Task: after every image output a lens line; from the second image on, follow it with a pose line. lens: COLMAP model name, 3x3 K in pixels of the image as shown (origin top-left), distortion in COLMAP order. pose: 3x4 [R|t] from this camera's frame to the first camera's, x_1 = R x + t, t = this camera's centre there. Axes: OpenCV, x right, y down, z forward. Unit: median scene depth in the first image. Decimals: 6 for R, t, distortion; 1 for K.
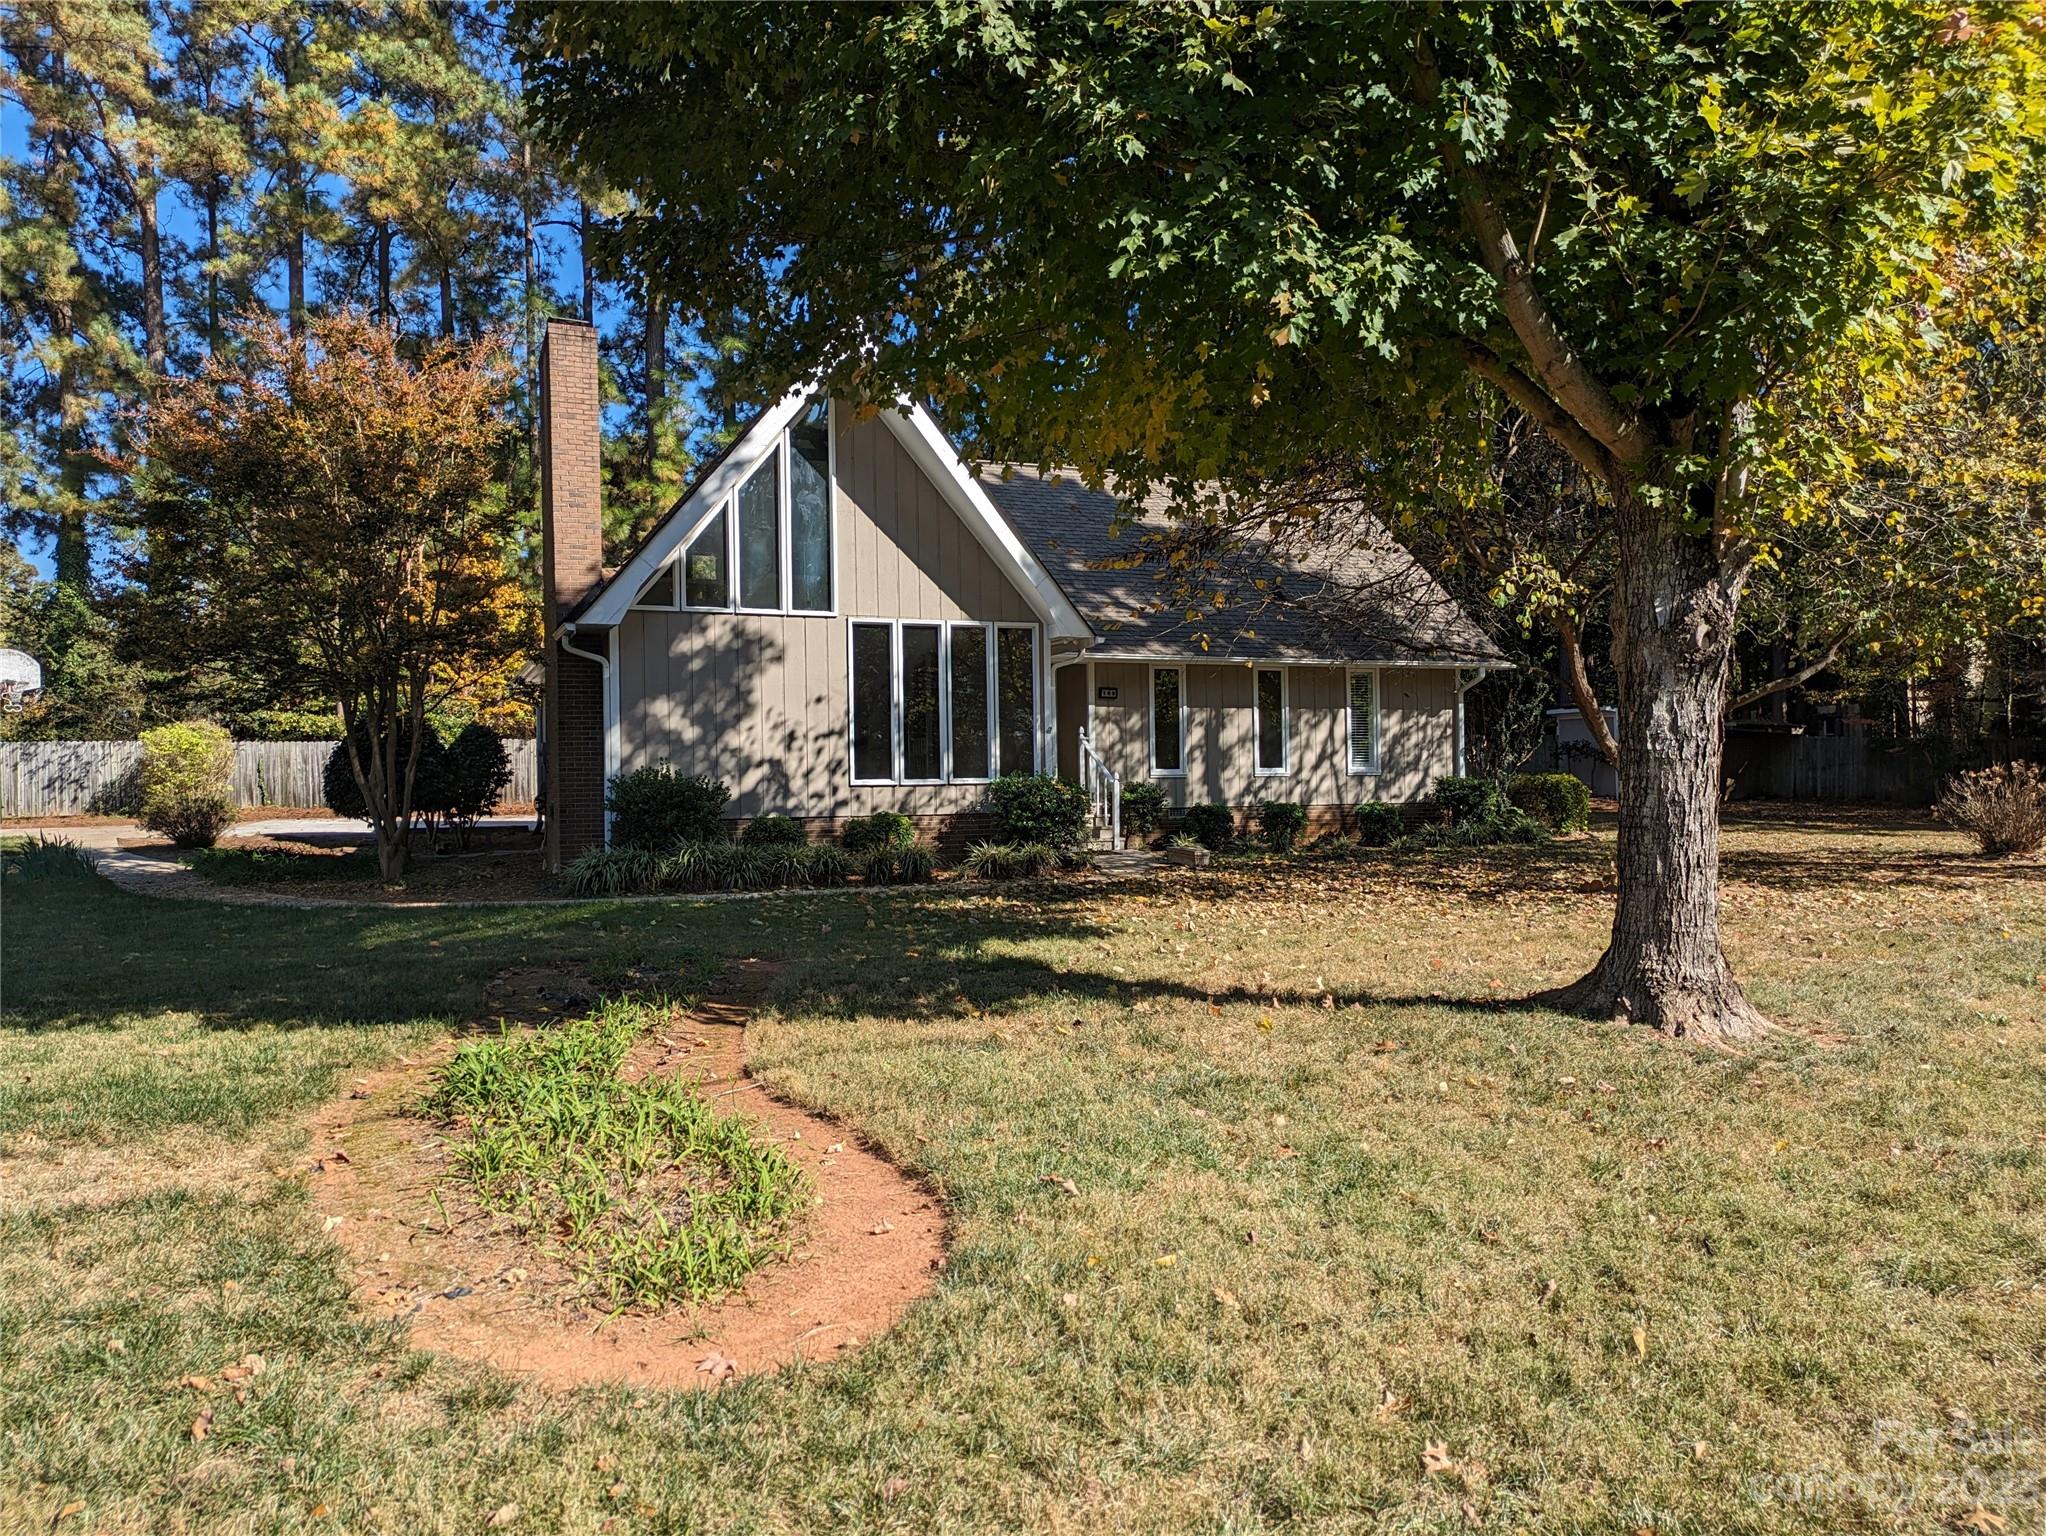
lens RADIAL K [[1528.8, 0, 1018.2], [0, 1528.8, 765.9], [0, 0, 1]] dist [0.034214, 0.004368]
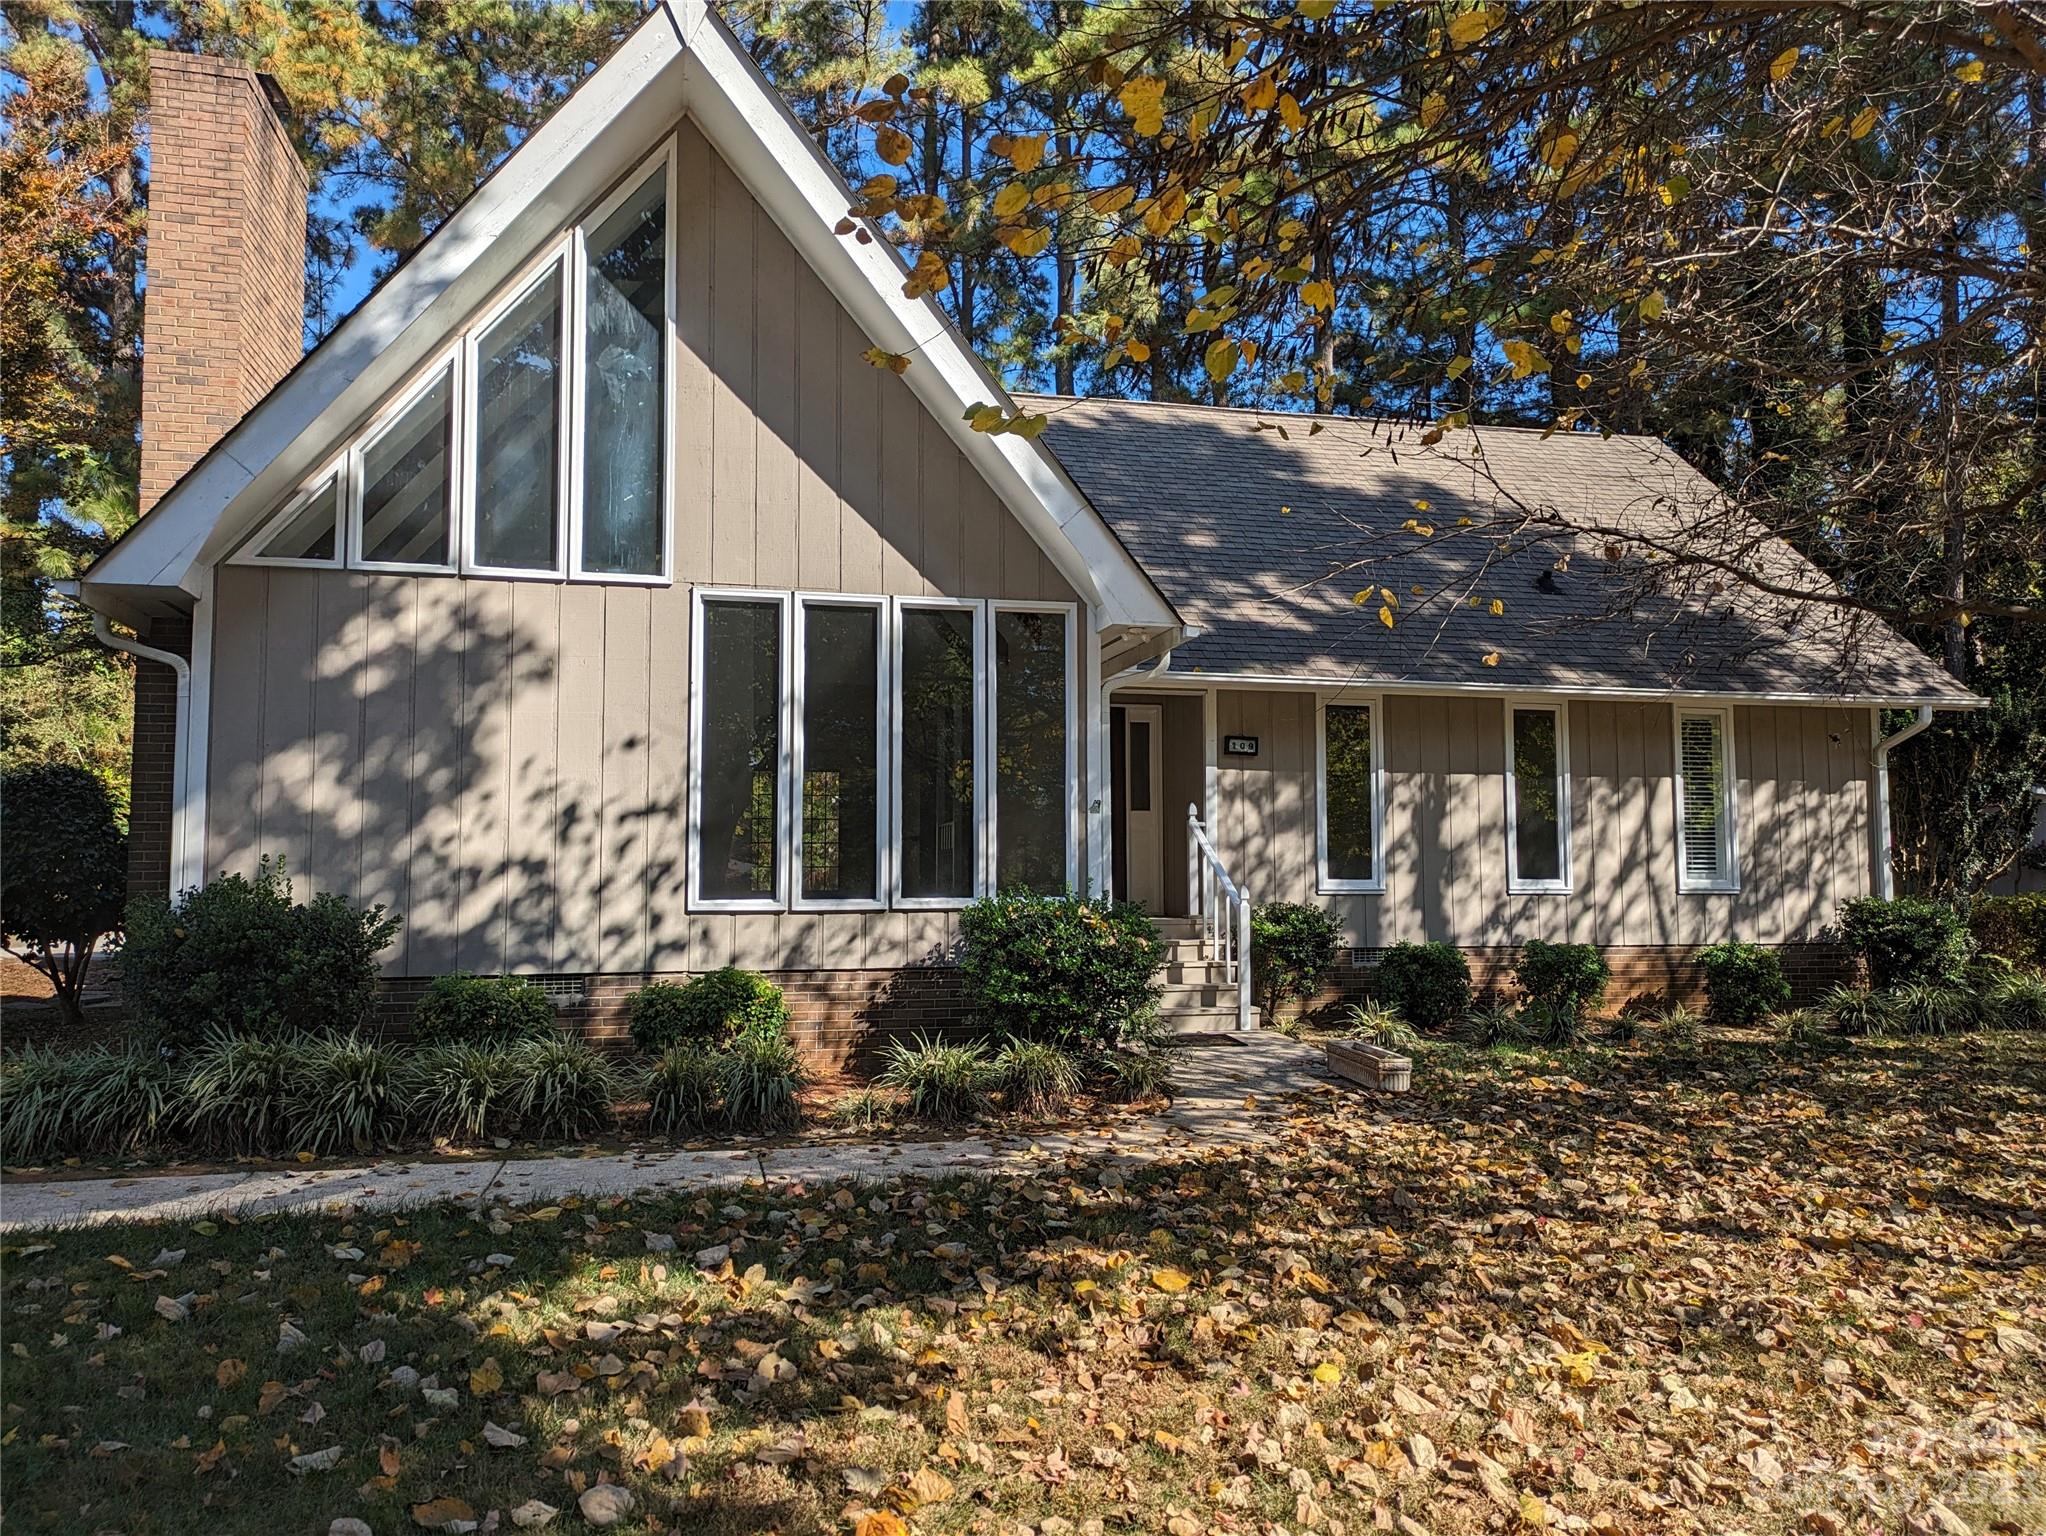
lens RADIAL K [[1528.8, 0, 1033.6], [0, 1528.8, 777.9], [0, 0, 1]] dist [0.034214, 0.004368]
pose [[0.988982, 0.003020, -0.148004, 0.068873], [-0.010640, 0.998656, -0.050715, -0.006278], [0.147652, 0.051731, 0.987685, 0.435512]]
